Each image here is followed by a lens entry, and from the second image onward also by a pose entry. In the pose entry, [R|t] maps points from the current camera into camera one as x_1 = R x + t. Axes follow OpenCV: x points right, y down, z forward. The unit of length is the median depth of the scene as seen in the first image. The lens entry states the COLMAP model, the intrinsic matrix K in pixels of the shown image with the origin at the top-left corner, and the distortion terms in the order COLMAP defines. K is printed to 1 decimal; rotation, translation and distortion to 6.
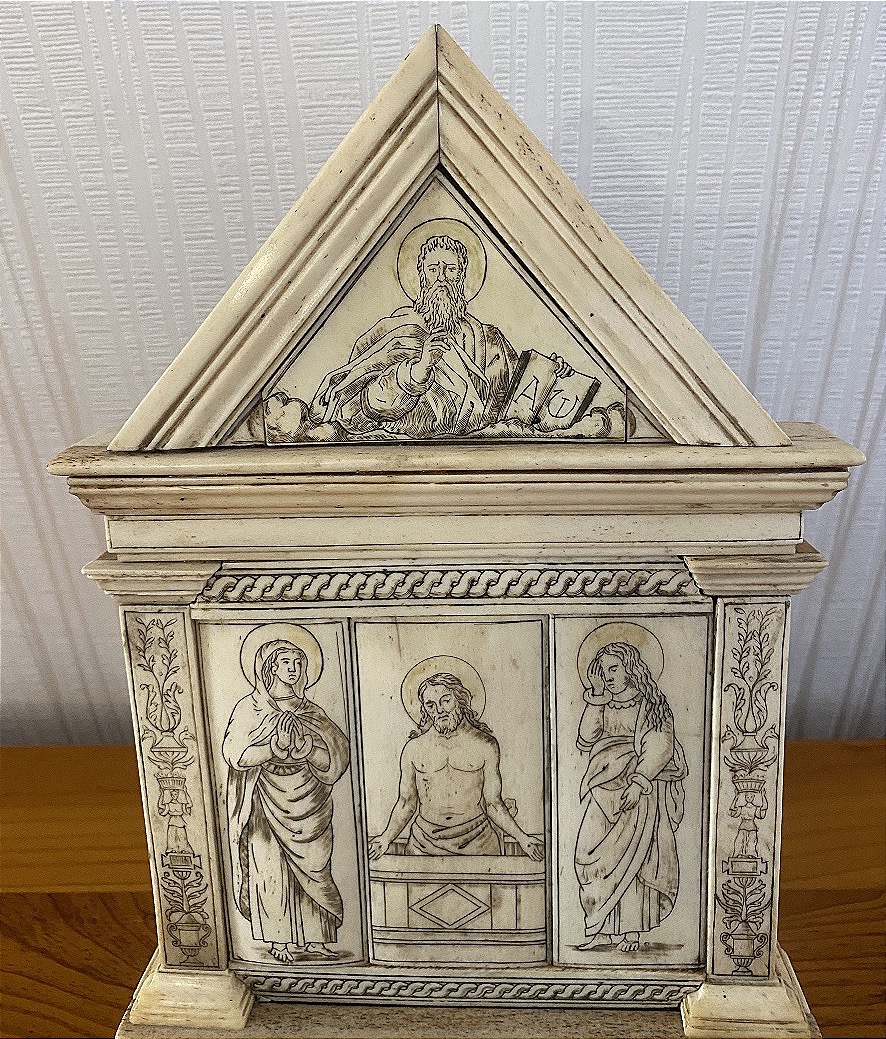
lens RADIAL K [[900.2, 0, 453.0], [0, 900.2, 429.3], [0, 0, 1]] dist [-0.004756, -0.001056]
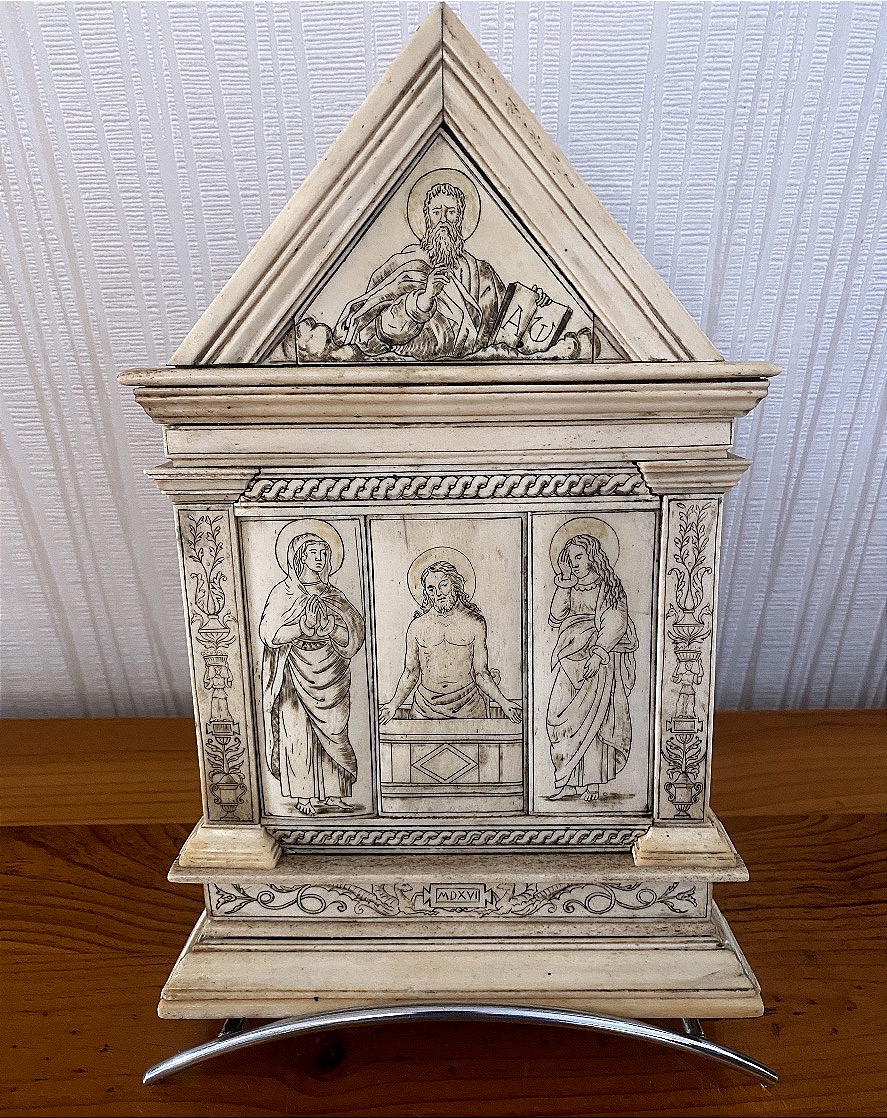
lens RADIAL K [[883.7, 0, 455.7], [0, 883.7, 580.4], [0, 0, 1]] dist [0.043415, -0.055271]
pose [[0.999537, 0.004327, 0.030133, -0.027024], [-0.005391, 0.999362, 0.035306, 0.245150], [-0.029961, -0.035453, 0.998922, -0.200470]]
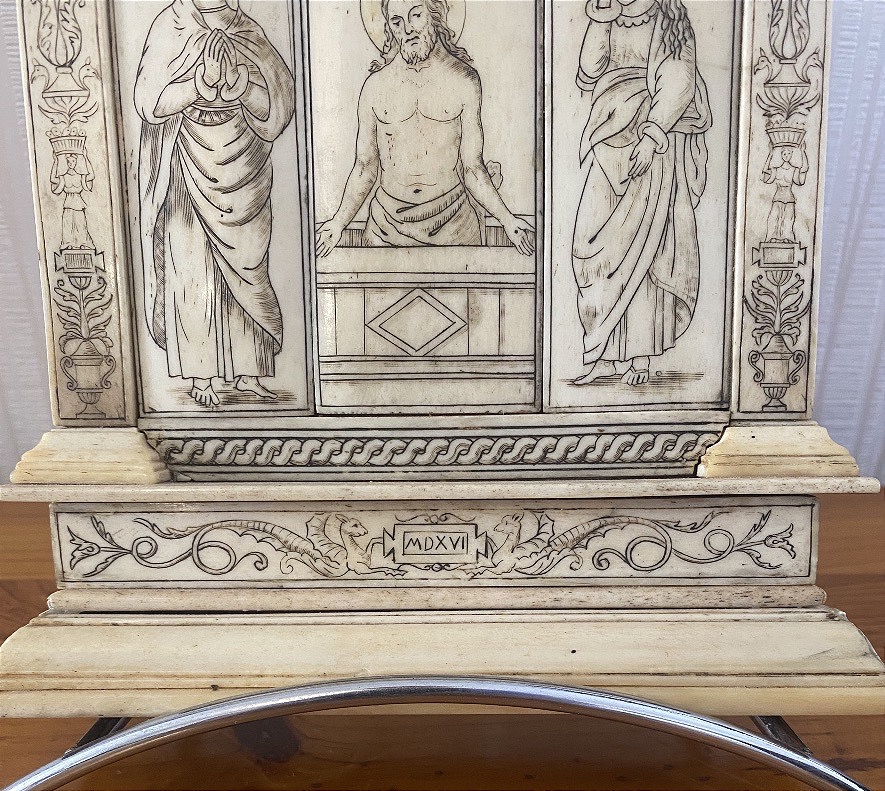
lens RADIAL K [[891.8, 0, 458.6], [0, 891.8, 568.9], [0, 0, 1]] dist [-0.001638, 0.000000]
pose [[0.998888, 0.013856, 0.045063, 0.001004], [-0.012186, 0.999236, -0.037136, 0.801458], [-0.045543, 0.036546, 0.998294, 0.213829]]
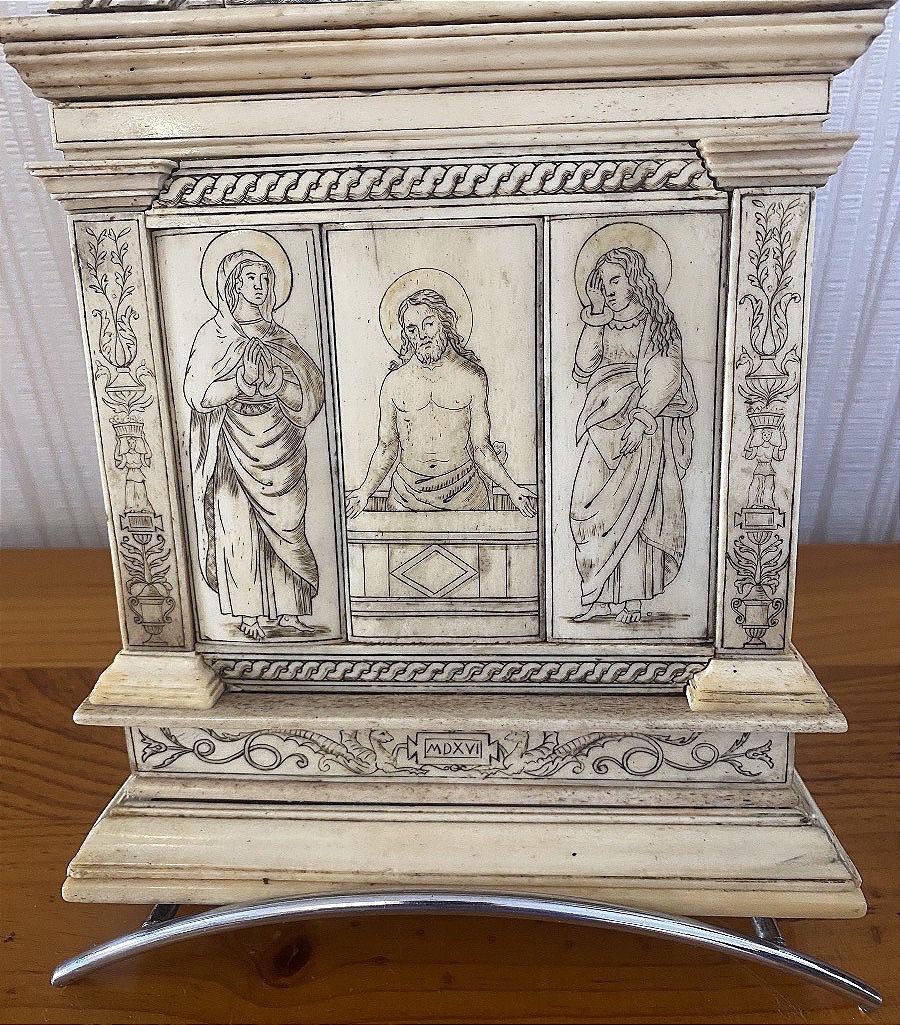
lens RADIAL K [[889.5, 0, 453.4], [0, 889.5, 465.4], [0, 0, 1]] dist [0.057537, -0.108707]
pose [[0.999878, 0.005048, -0.014794, 0.029769], [-0.004532, 0.999389, 0.034659, 0.401239], [0.014960, -0.034587, 0.999290, 0.097564]]
